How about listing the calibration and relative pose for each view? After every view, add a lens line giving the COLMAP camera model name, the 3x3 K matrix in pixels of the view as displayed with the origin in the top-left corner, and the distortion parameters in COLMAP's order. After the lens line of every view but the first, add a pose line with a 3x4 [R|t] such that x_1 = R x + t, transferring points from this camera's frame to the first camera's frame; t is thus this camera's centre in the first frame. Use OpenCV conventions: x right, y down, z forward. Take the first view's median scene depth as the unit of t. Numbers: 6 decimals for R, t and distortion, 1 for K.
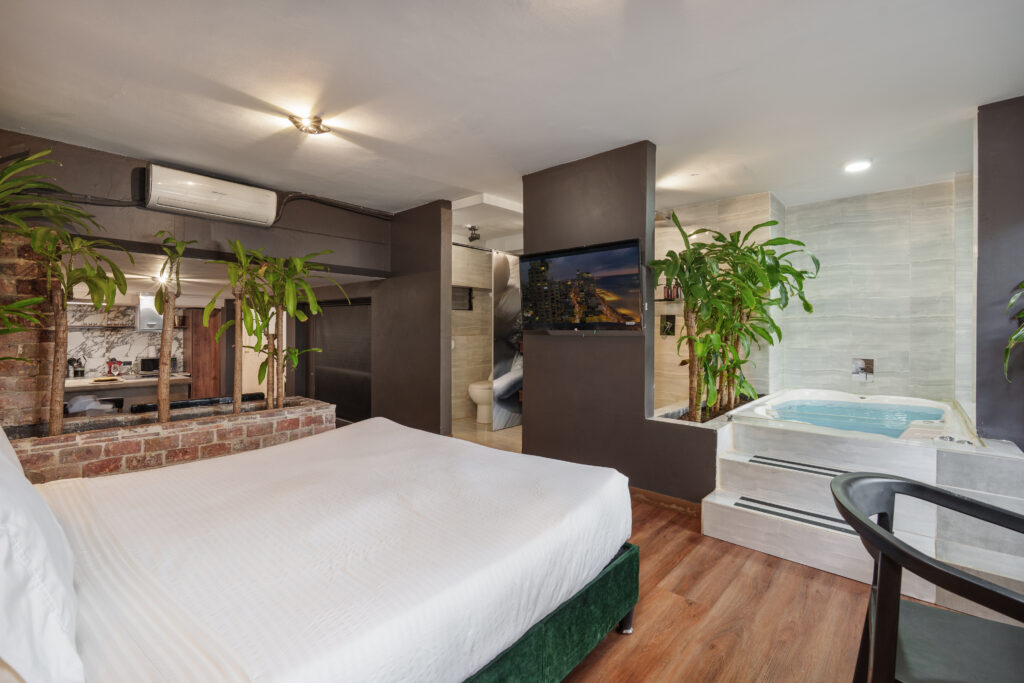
lens RADIAL K [[451.6, 0, 519.9], [0, 451.6, 331.0], [0, 0, 1]] dist [-0.001821, -0.000571]
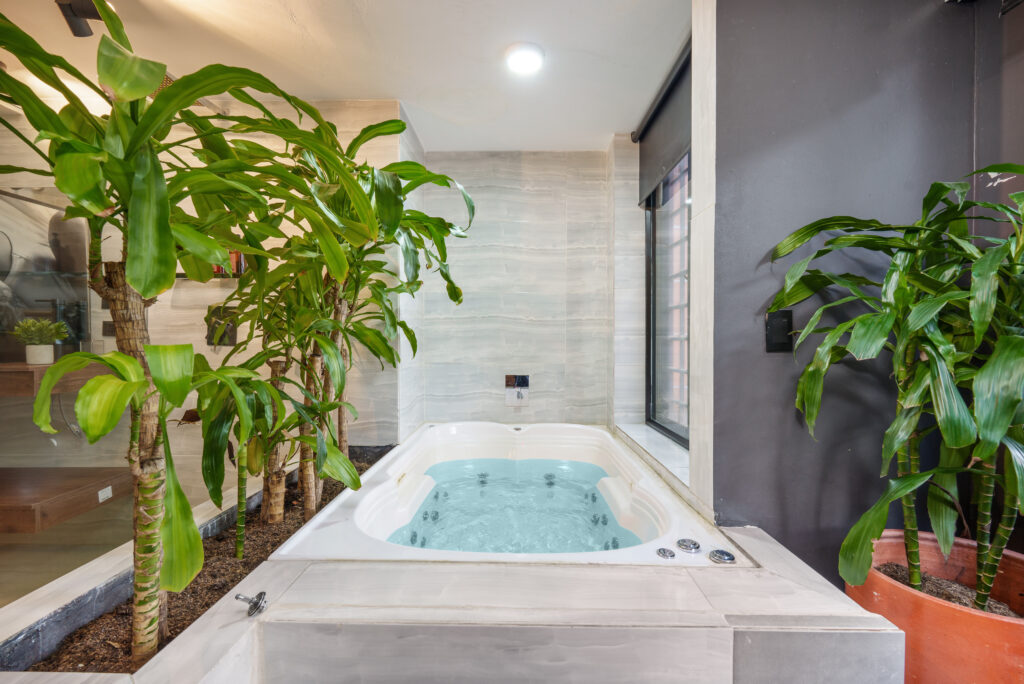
lens RADIAL K [[451.6, 0, 512.4], [0, 451.6, 339.6], [0, 0, 1]] dist [-0.001821, -0.000571]
pose [[0.763655, -0.002764, 0.645618, 0.289818], [0.002111, 0.999996, 0.001784, 0.002544], [-0.645621, 0.000000, 0.763658, 0.459935]]
